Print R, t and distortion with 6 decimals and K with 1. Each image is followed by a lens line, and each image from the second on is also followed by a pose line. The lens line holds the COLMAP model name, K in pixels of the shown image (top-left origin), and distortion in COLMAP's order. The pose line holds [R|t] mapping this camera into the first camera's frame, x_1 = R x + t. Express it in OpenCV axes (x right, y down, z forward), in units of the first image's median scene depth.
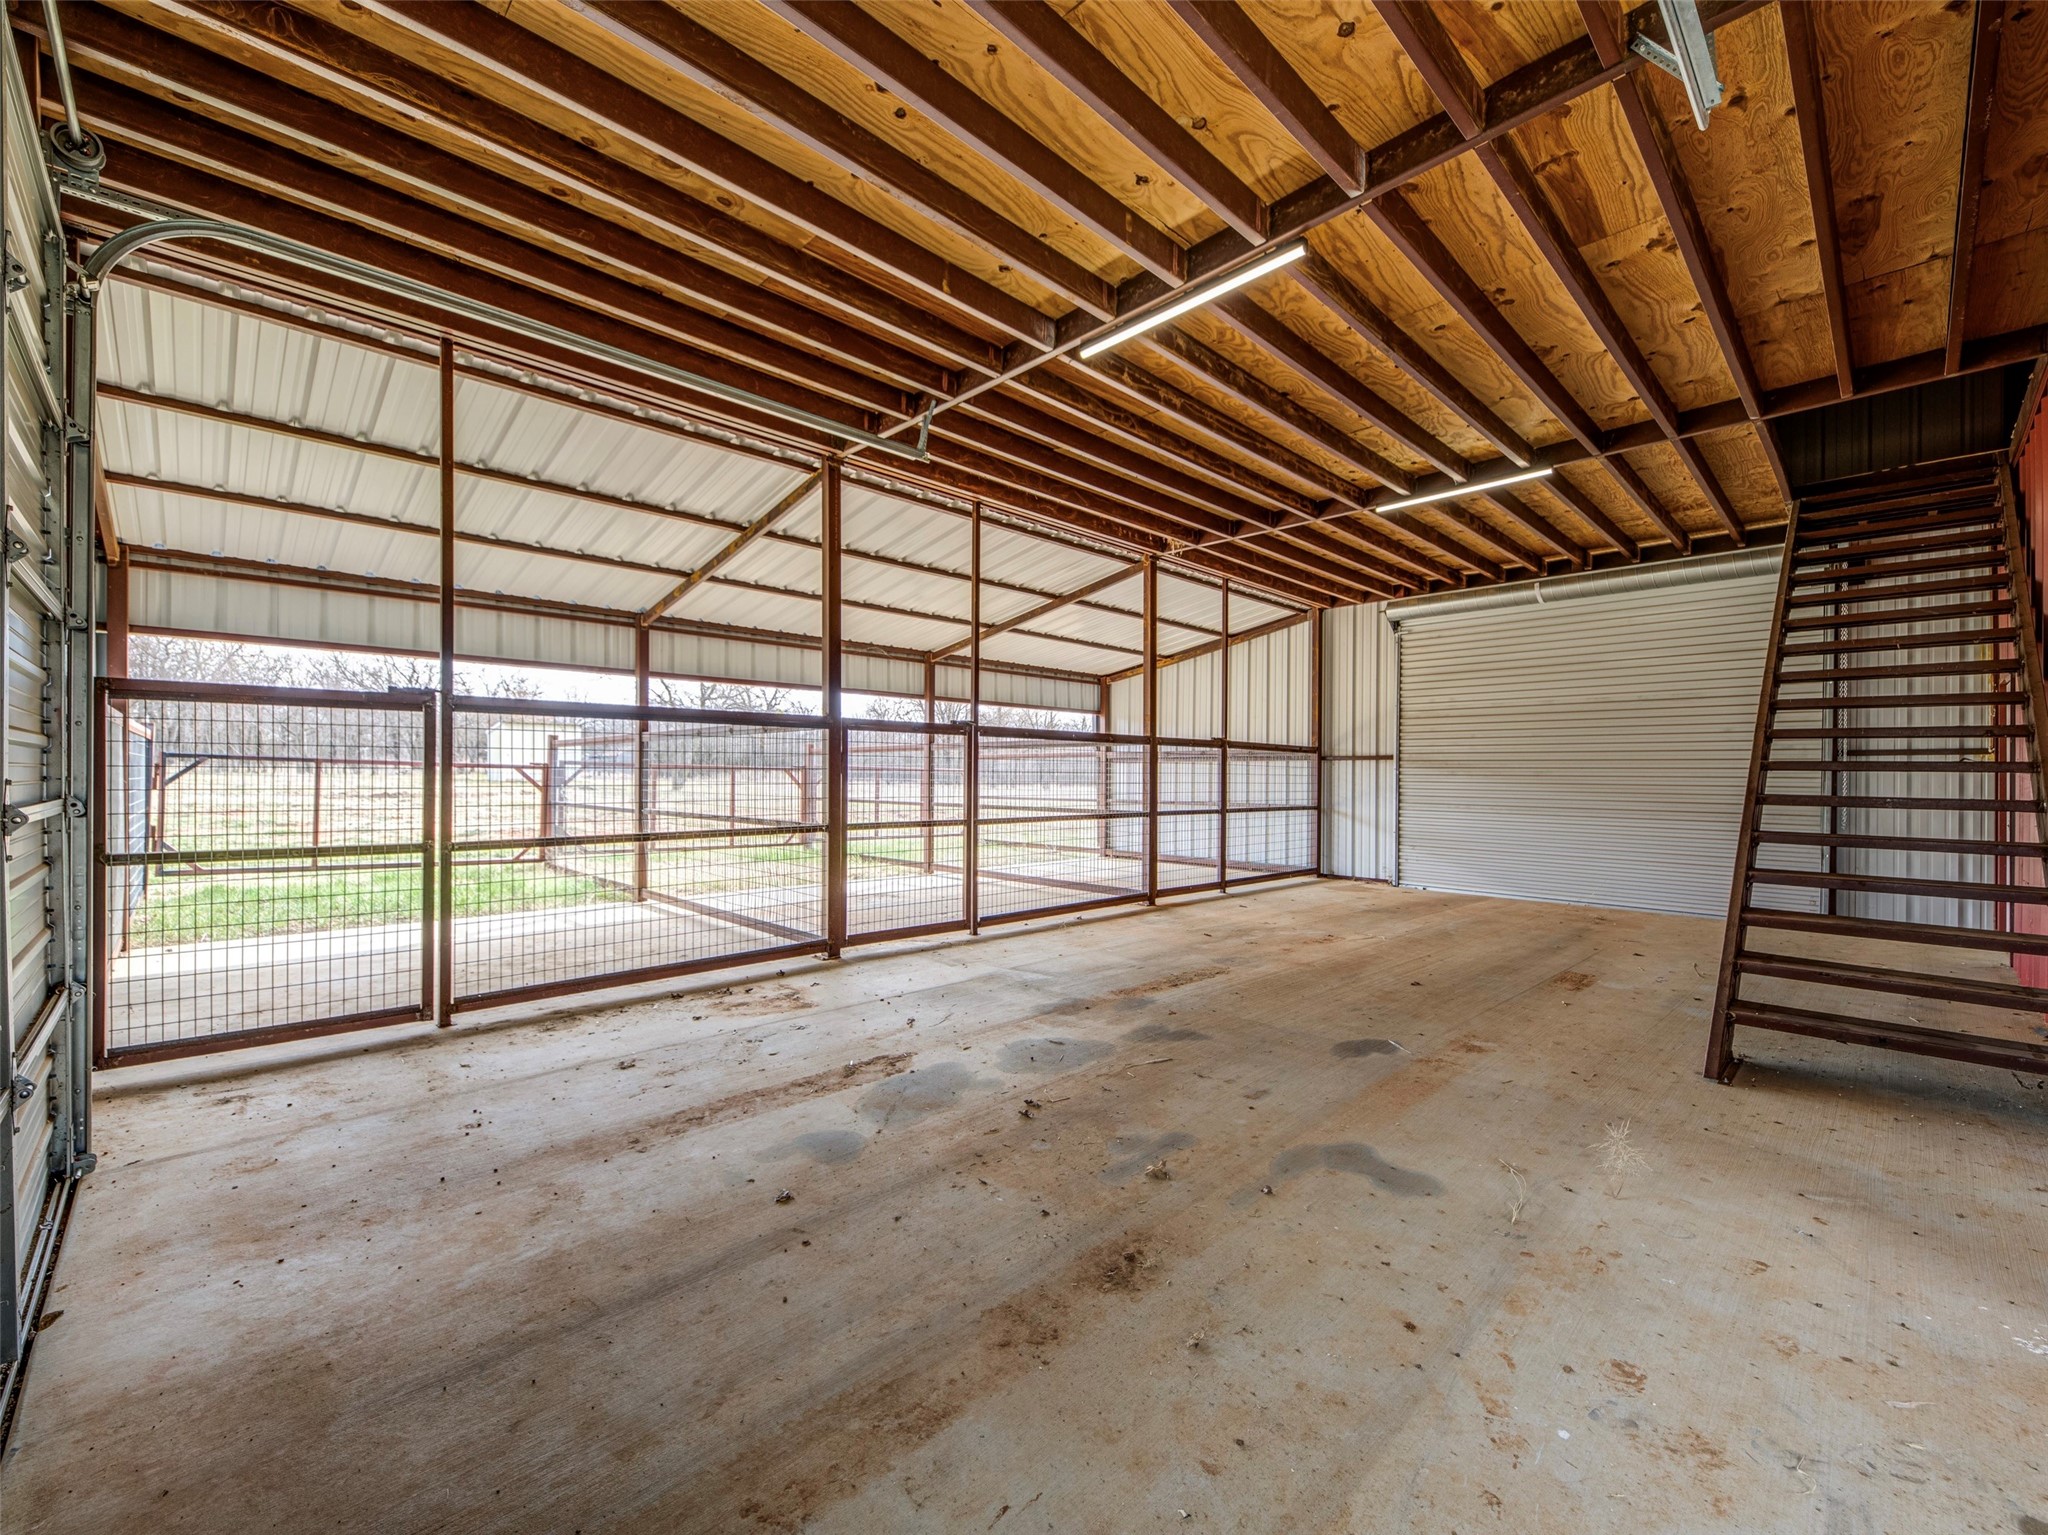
lens RADIAL K [[845.8, 0, 1037.9], [0, 845.8, 777.4], [0, 0, 1]] dist [0.008090, -0.004684]
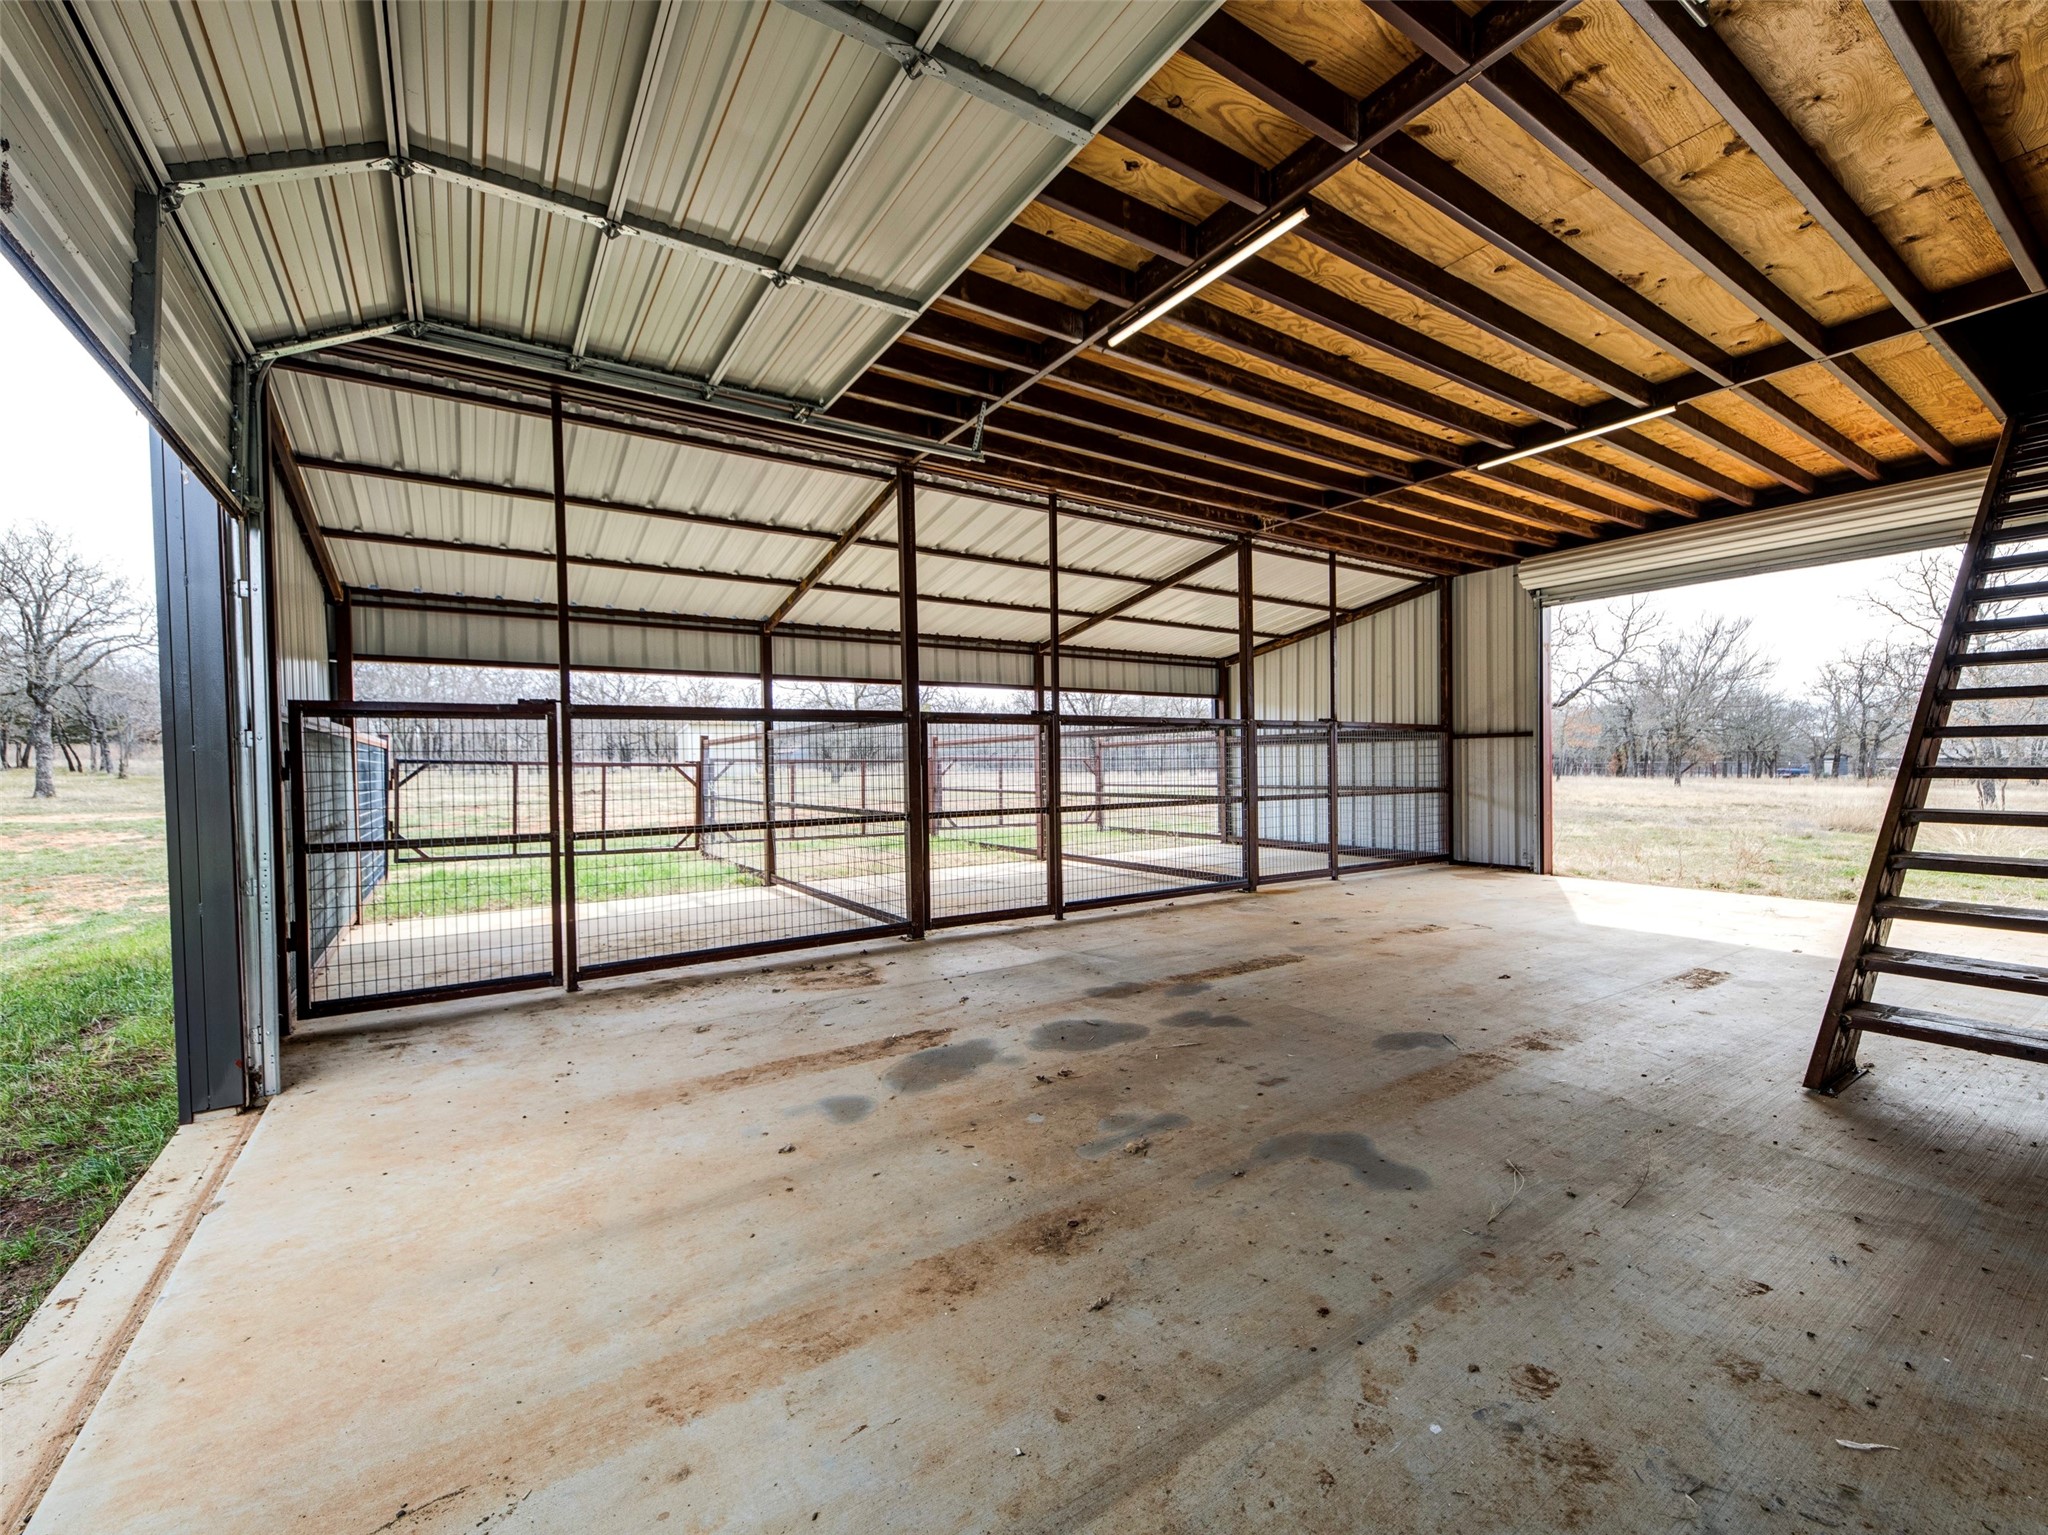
lens RADIAL K [[845.8, 0, 1038.0], [0, 845.8, 777.6], [0, 0, 1]] dist [0.008090, -0.004684]
pose [[0.982832, -0.018739, -0.183549, 0.140430], [0.021376, 0.999695, 0.012400, 0.001695], [0.183260, -0.016111, 0.982932, -0.011480]]
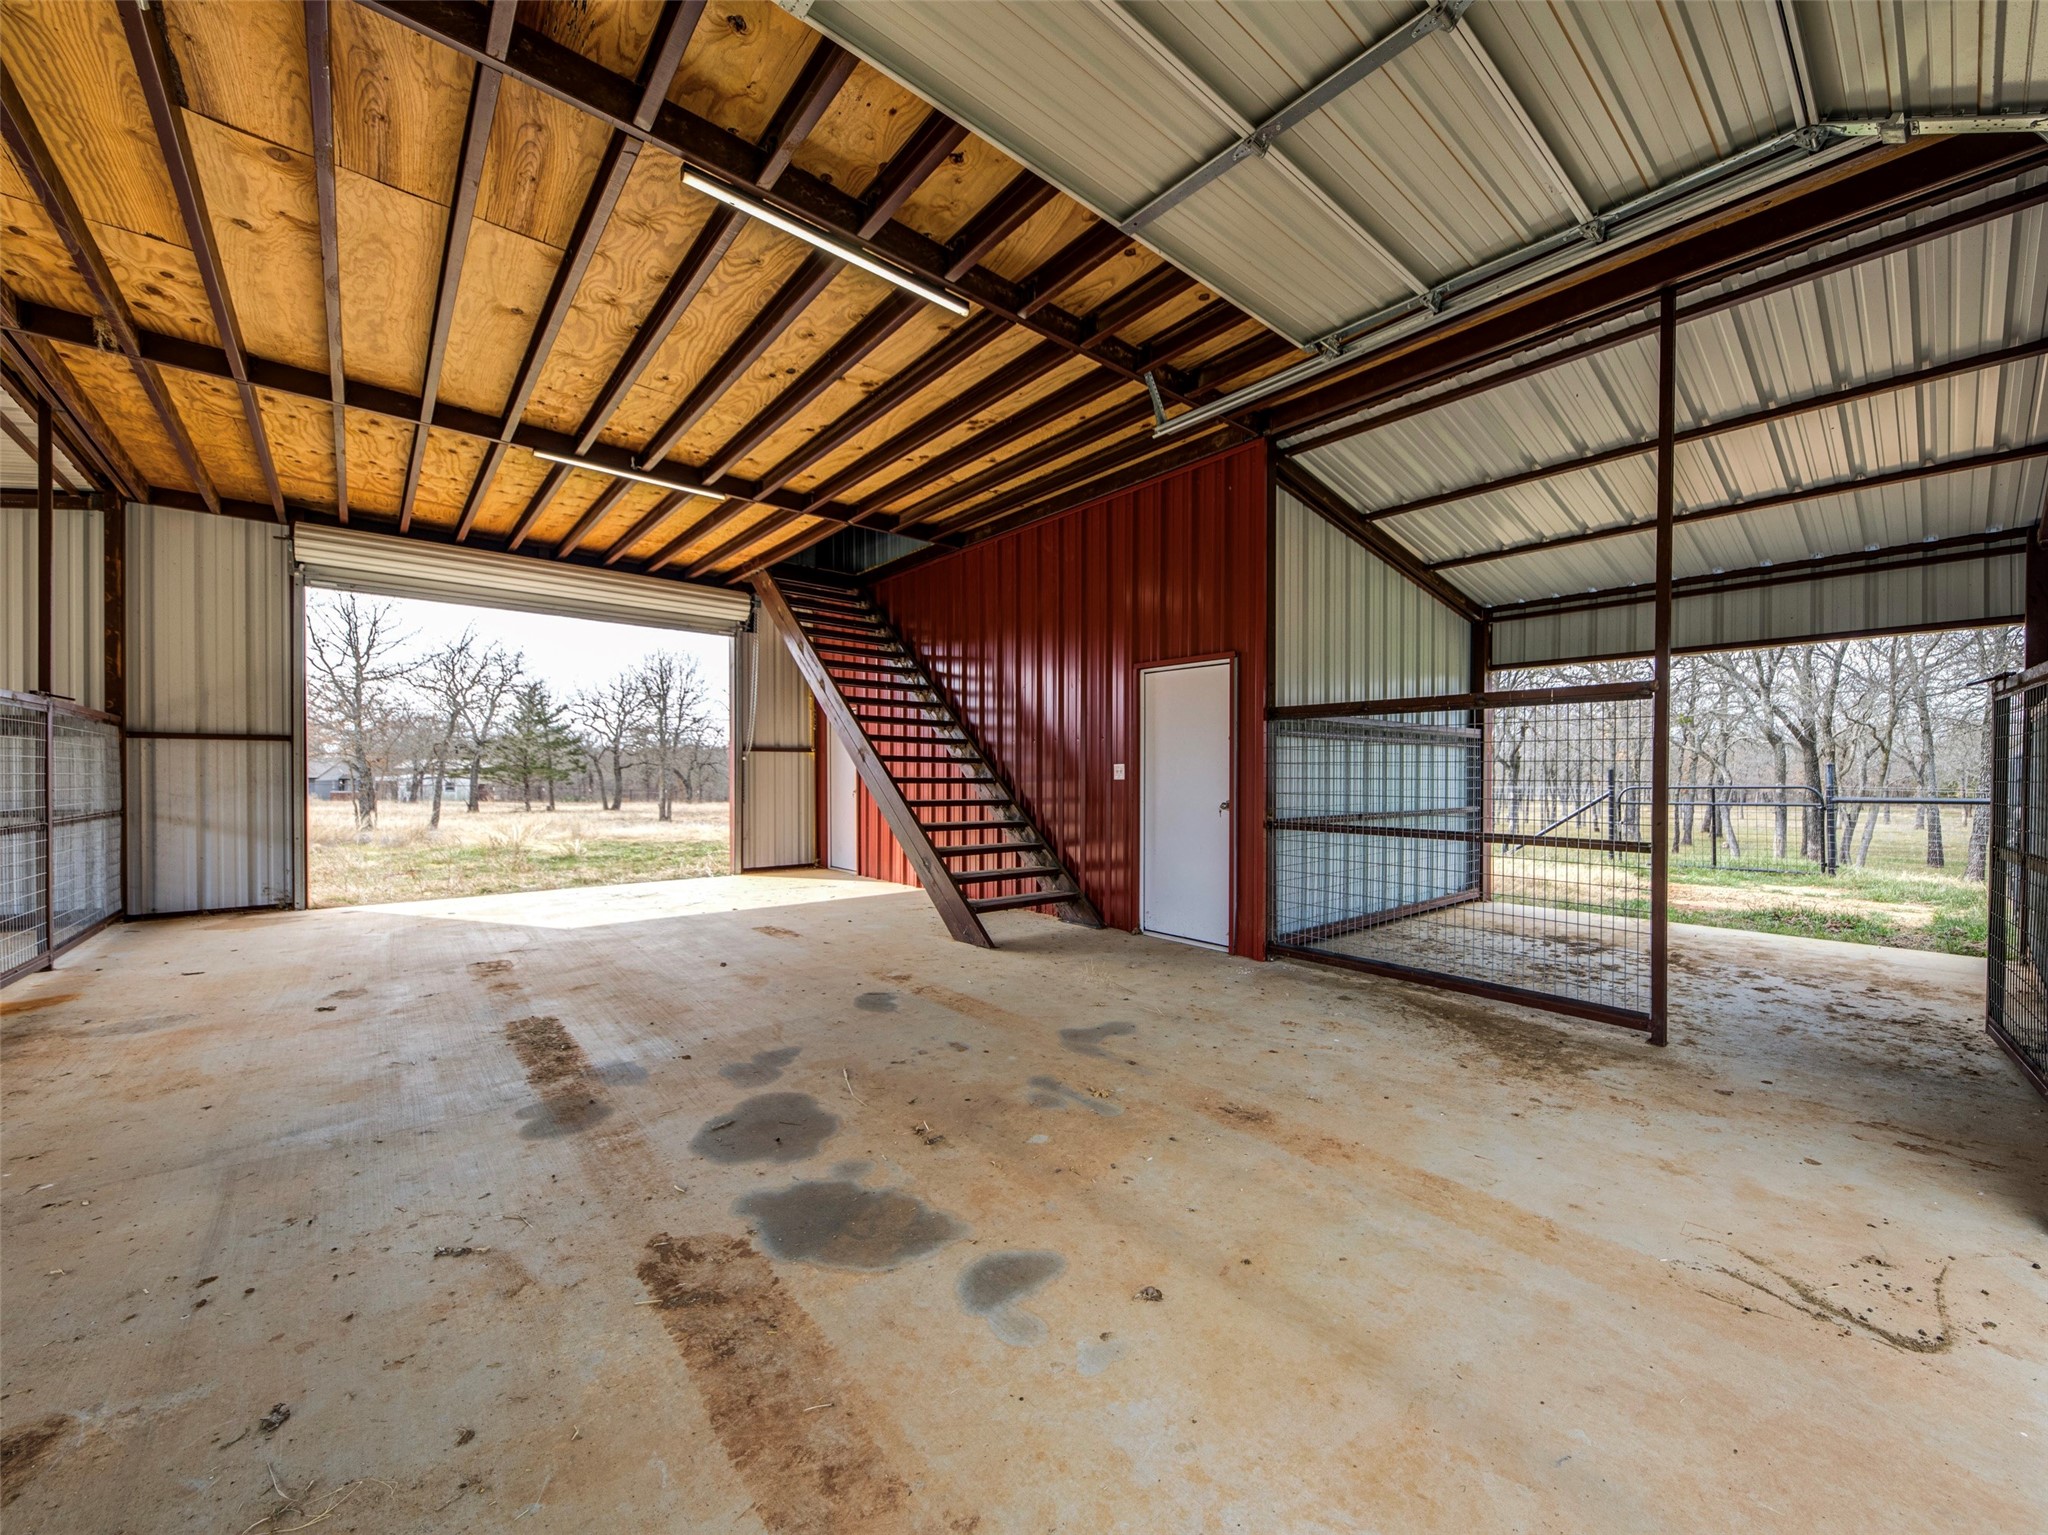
lens RADIAL K [[792.1, 0, 1120.4], [0, 792.1, 764.9], [0, 0, 1]] dist [0.004743, -0.000412]
pose [[0.013102, 0.001420, 0.999913, -0.617729], [0.001241, 0.999998, -0.001436, 0.003699], [-0.999913, 0.001260, 0.013100, 0.608451]]
